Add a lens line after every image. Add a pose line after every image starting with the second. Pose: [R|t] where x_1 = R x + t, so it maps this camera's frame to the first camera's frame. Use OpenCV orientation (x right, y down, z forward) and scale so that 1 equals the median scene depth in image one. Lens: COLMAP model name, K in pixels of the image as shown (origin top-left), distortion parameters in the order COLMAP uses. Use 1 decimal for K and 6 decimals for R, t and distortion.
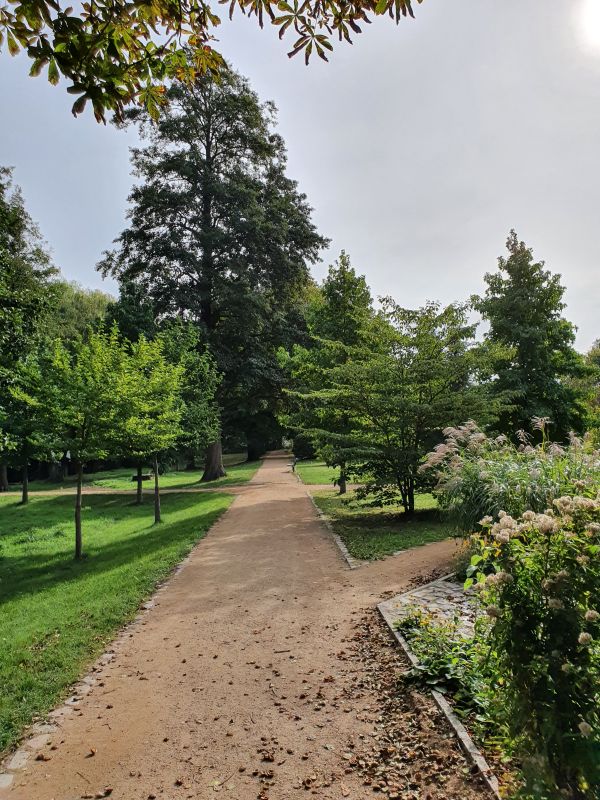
lens RADIAL K [[673.8, 0, 297.2], [0, 673.8, 400.4], [0, 0, 1]] dist [0.054179, 0.013910]
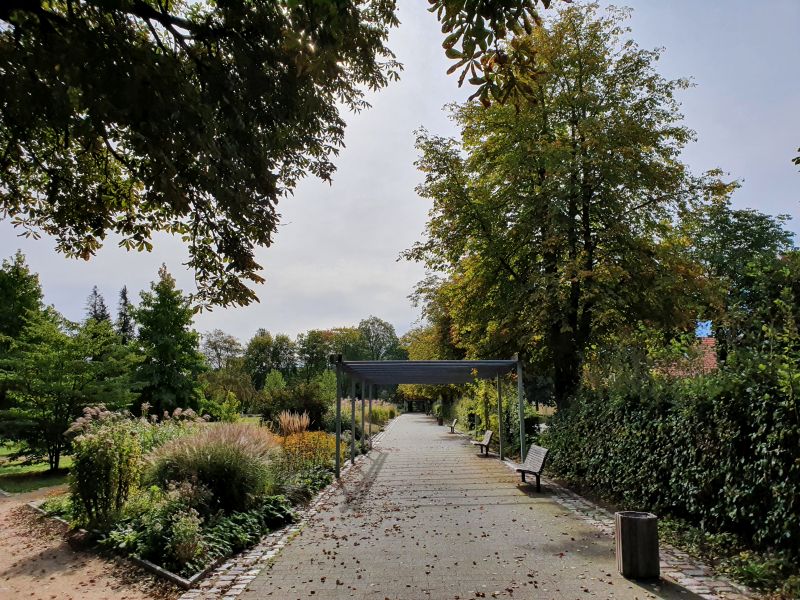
lens RADIAL K [[673.8, 0, 395.8], [0, 673.8, 293.5], [0, 0, 1]] dist [0.054179, 0.013910]
pose [[0.821011, 0.122464, 0.557623, -0.068721], [-0.053308, 0.988900, -0.138694, -0.024434], [-0.568418, 0.084144, 0.818426, -0.459674]]
